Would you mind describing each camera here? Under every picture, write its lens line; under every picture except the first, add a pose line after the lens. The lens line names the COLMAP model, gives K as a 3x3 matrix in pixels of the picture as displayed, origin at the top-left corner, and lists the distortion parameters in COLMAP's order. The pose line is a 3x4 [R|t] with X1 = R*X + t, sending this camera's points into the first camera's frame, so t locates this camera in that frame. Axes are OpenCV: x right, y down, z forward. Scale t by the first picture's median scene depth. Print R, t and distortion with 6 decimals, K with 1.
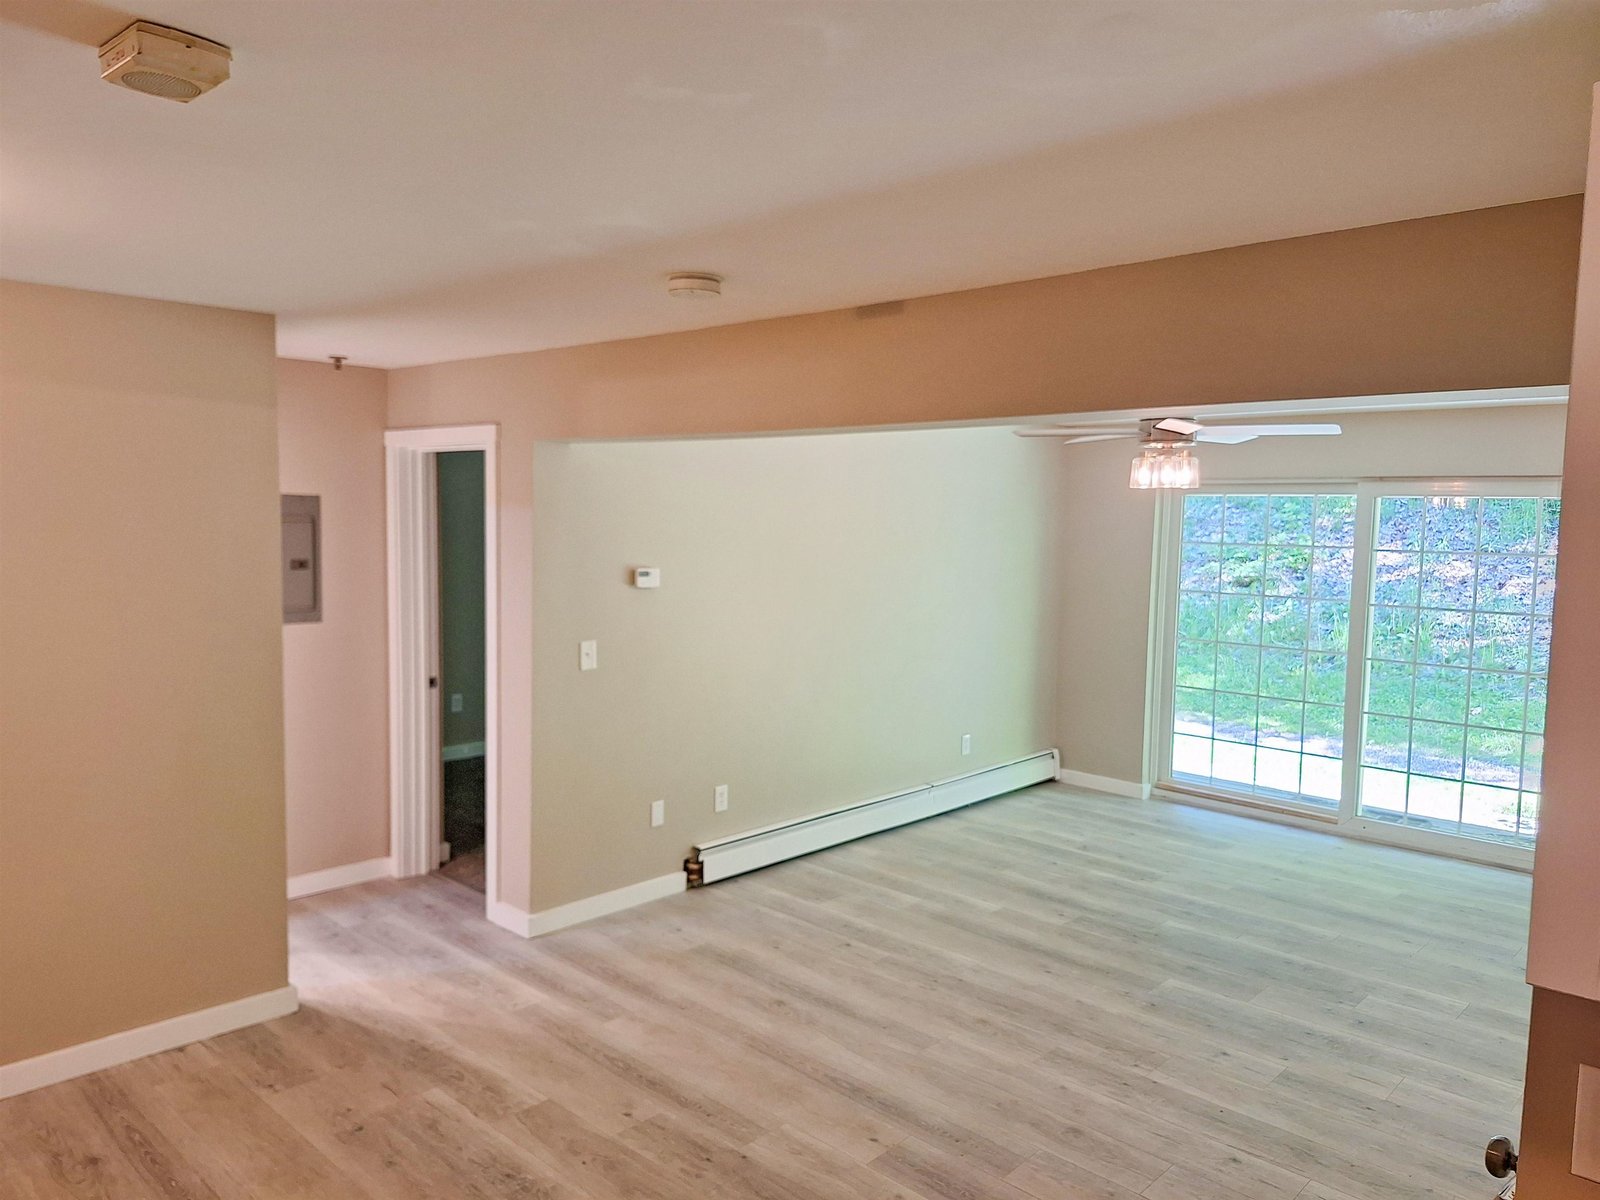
lens RADIAL K [[1113.8, 0, 812.4], [0, 1113.8, 611.6], [0, 0, 1]] dist [0.062465, -0.066631]
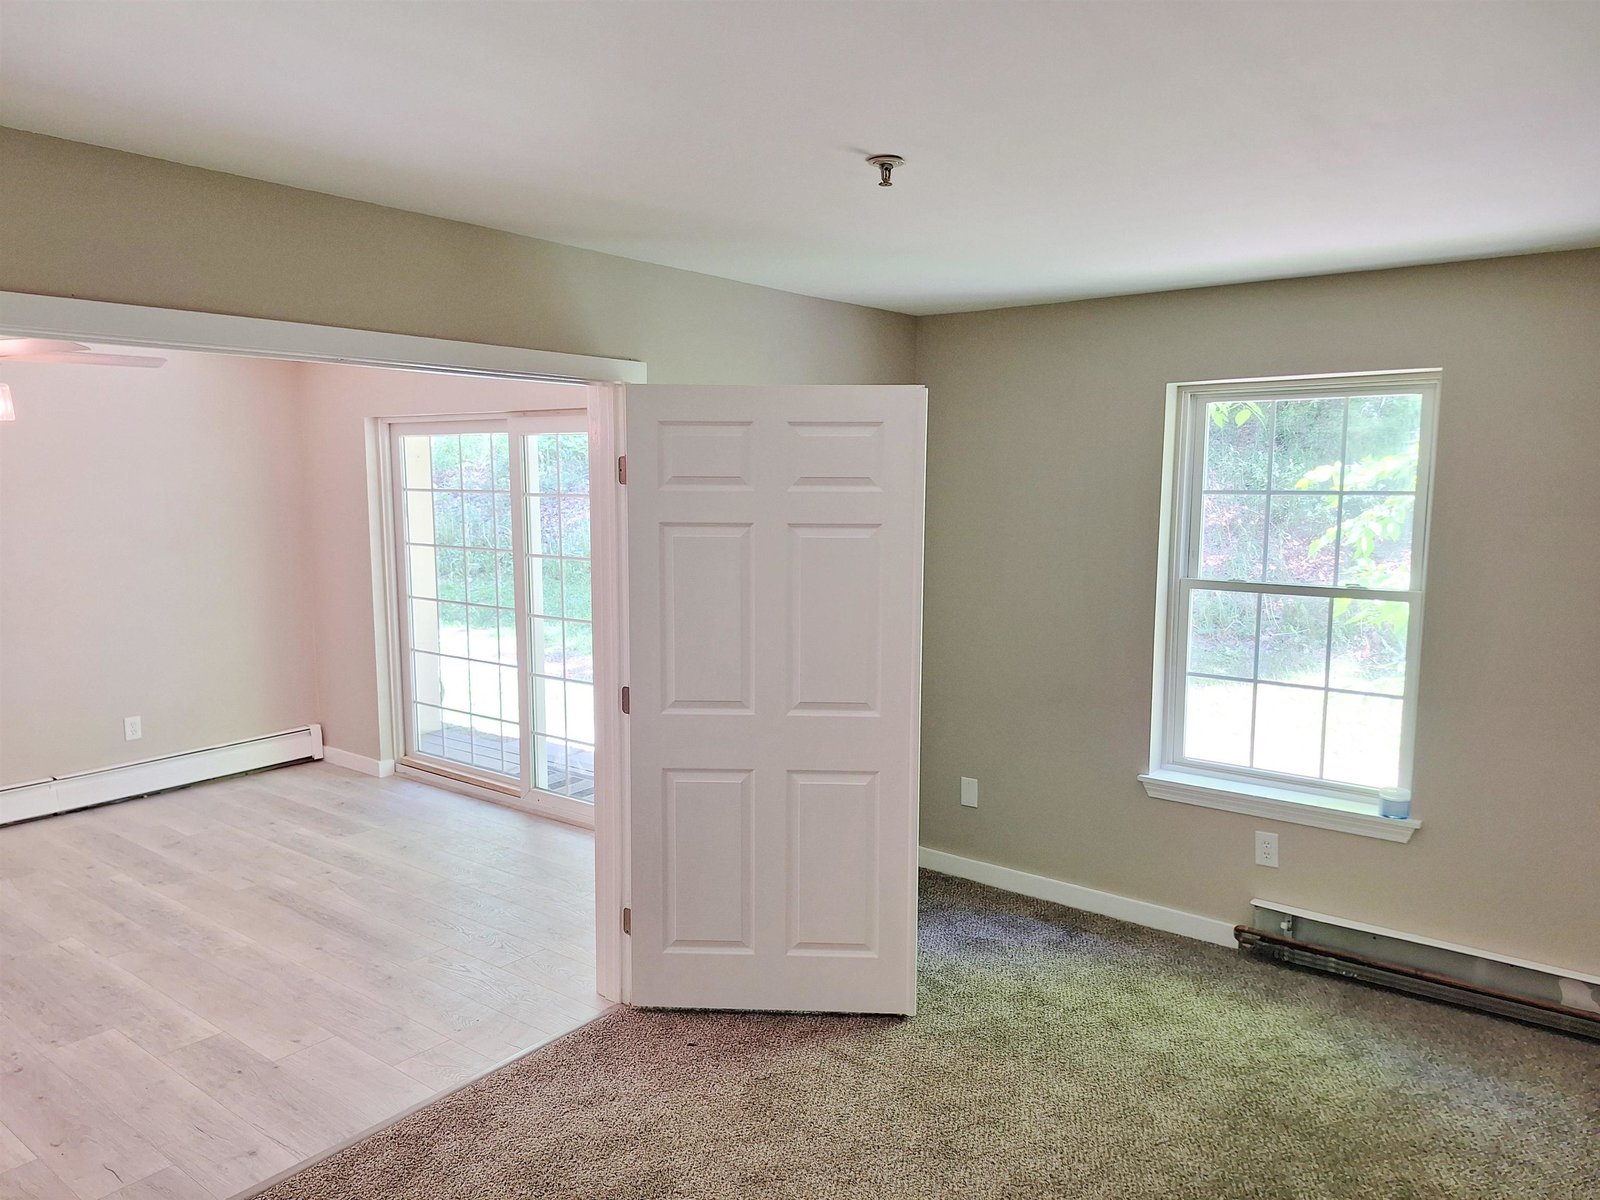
lens RADIAL K [[1113.8, 0, 802.1], [0, 1113.8, 599.6], [0, 0, 1]] dist [0.062465, -0.066631]
pose [[0.995919, -0.034086, 0.083566, 0.762761], [0.031661, 0.999043, 0.030175, 0.012176], [-0.084515, -0.027406, 0.996045, 0.109524]]
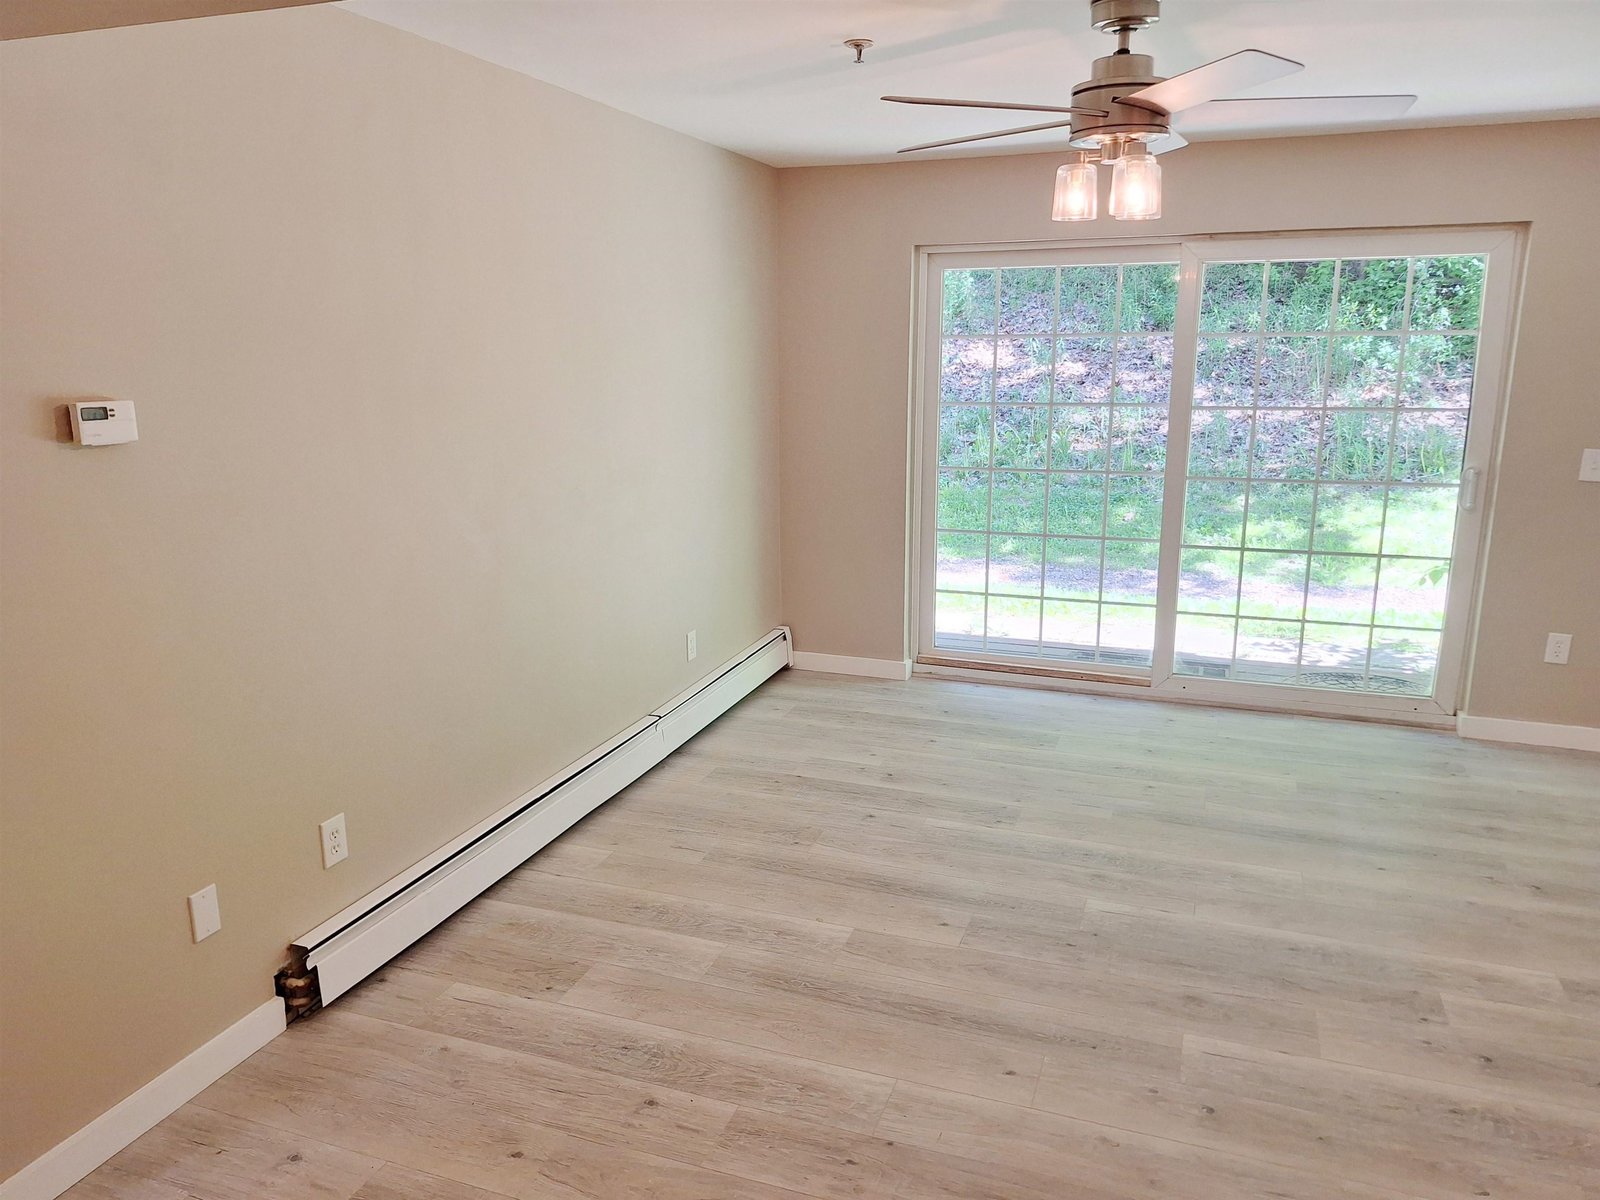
lens RADIAL K [[1113.8, 0, 803.6], [0, 1113.8, 599.0], [0, 0, 1]] dist [0.062465, -0.066631]
pose [[0.921843, -0.113257, 0.370645, -0.063509], [0.058887, 0.986176, 0.154884, -0.013989], [-0.383063, -0.120953, 0.915769, 0.452446]]
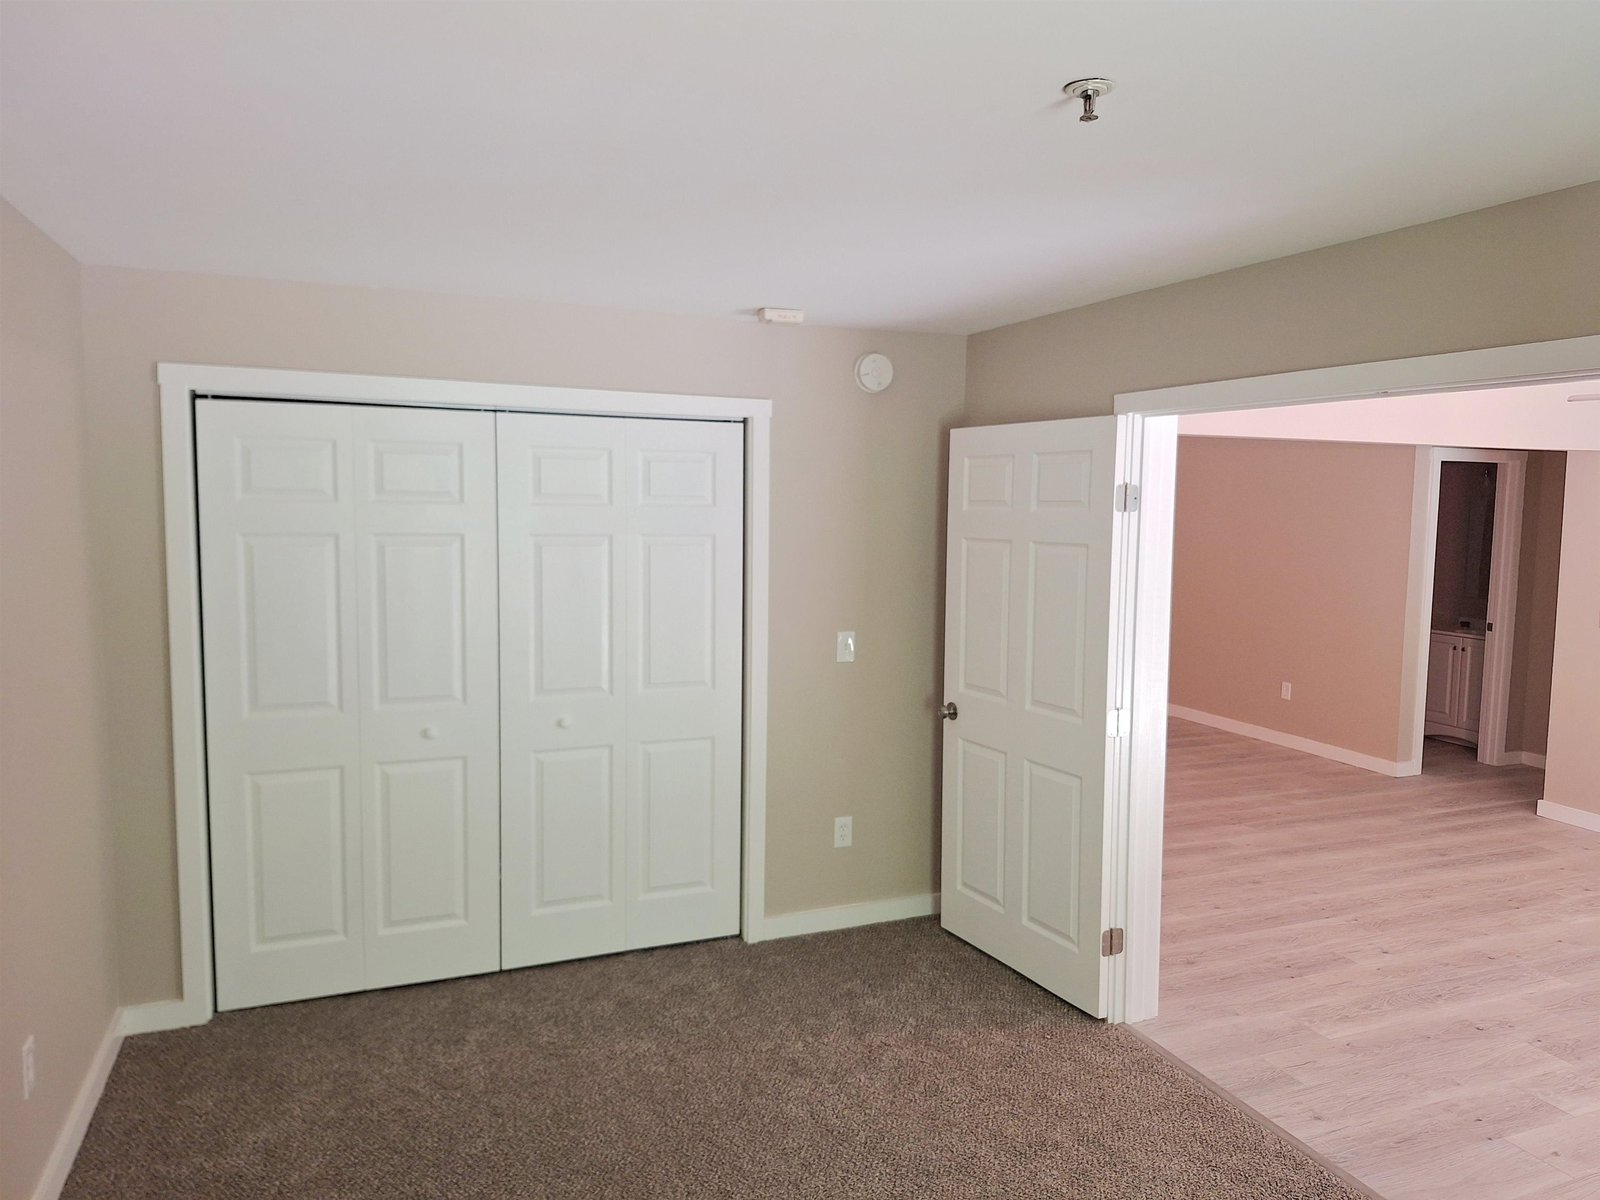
lens RADIAL K [[1113.8, 0, 806.5], [0, 1113.8, 594.3], [0, 0, 1]] dist [0.062465, -0.066631]
pose [[-0.419915, 0.053285, -0.905998, 1.188015], [-0.100504, 0.989405, 0.104772, -0.026155], [0.901981, 0.135052, -0.410111, 0.638067]]
